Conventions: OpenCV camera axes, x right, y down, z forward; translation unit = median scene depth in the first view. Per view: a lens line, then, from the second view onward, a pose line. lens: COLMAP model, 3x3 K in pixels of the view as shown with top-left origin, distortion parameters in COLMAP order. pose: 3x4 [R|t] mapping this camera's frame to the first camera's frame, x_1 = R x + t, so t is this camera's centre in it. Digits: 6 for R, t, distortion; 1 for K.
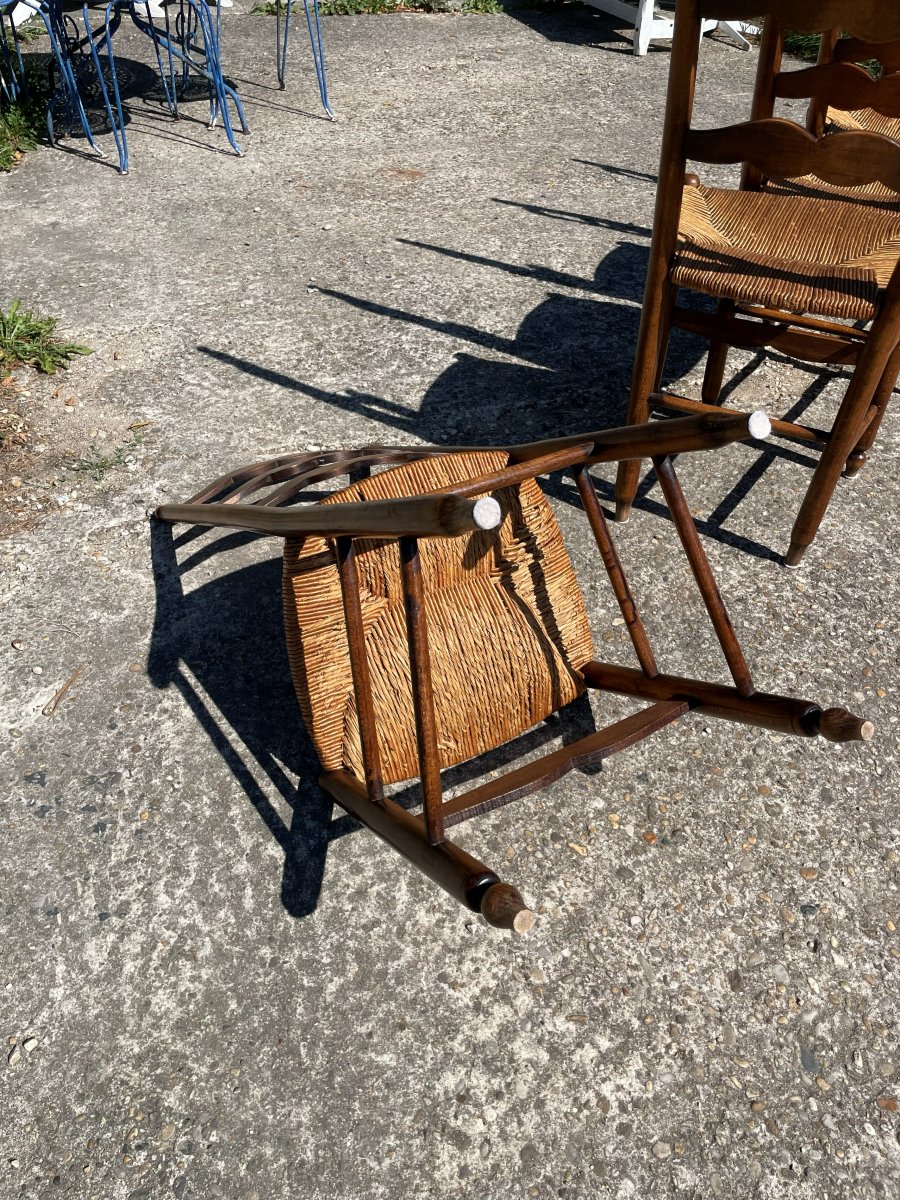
lens RADIAL K [[915.3, 0, 452.5], [0, 915.3, 593.1], [0, 0, 1]] dist [0.082987, -0.115675]
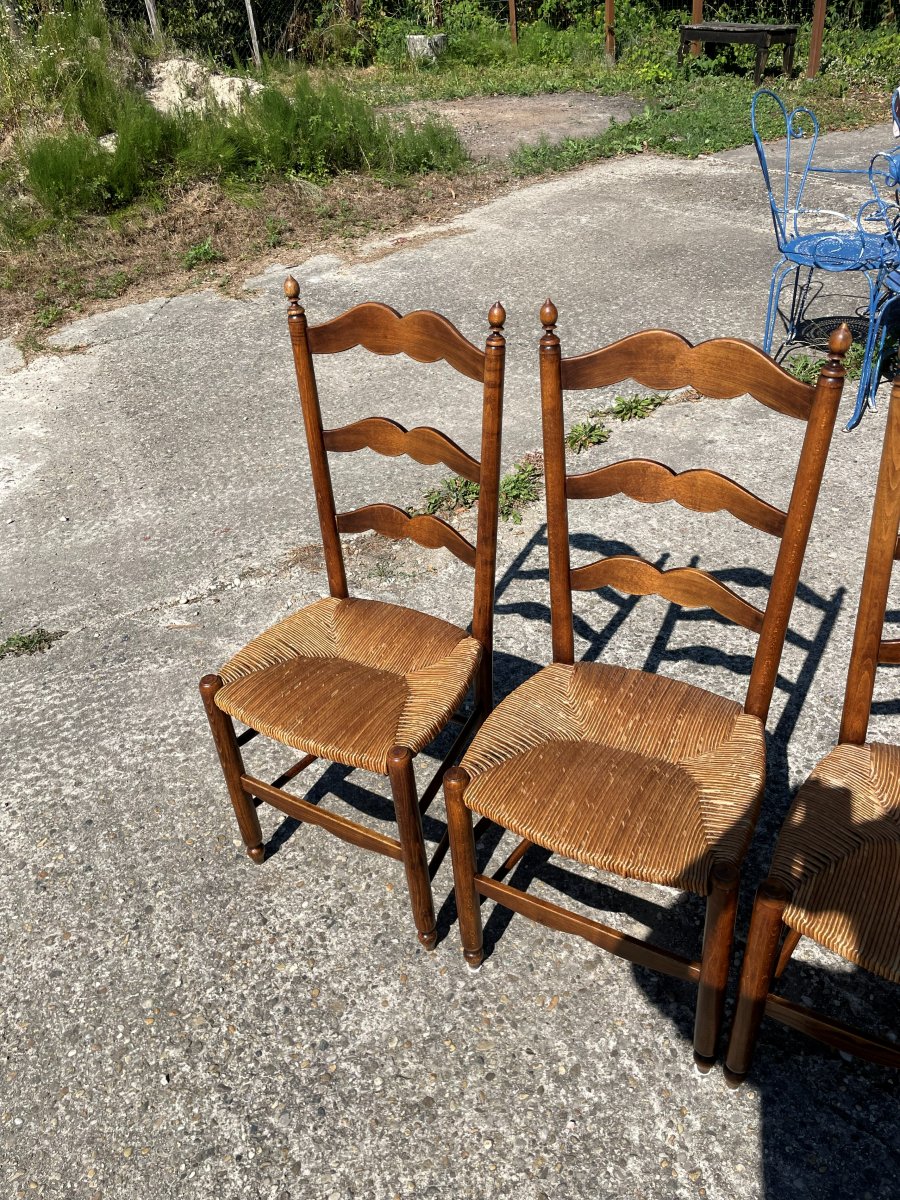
lens RADIAL K [[915.3, 0, 454.0], [0, 915.3, 595.2], [0, 0, 1]] dist [0.082987, -0.115675]
pose [[0.167358, 0.536993, -0.826819, 1.217156], [-0.581600, 0.730950, 0.357006, -0.944285], [0.796073, 0.421130, 0.434646, 0.558902]]
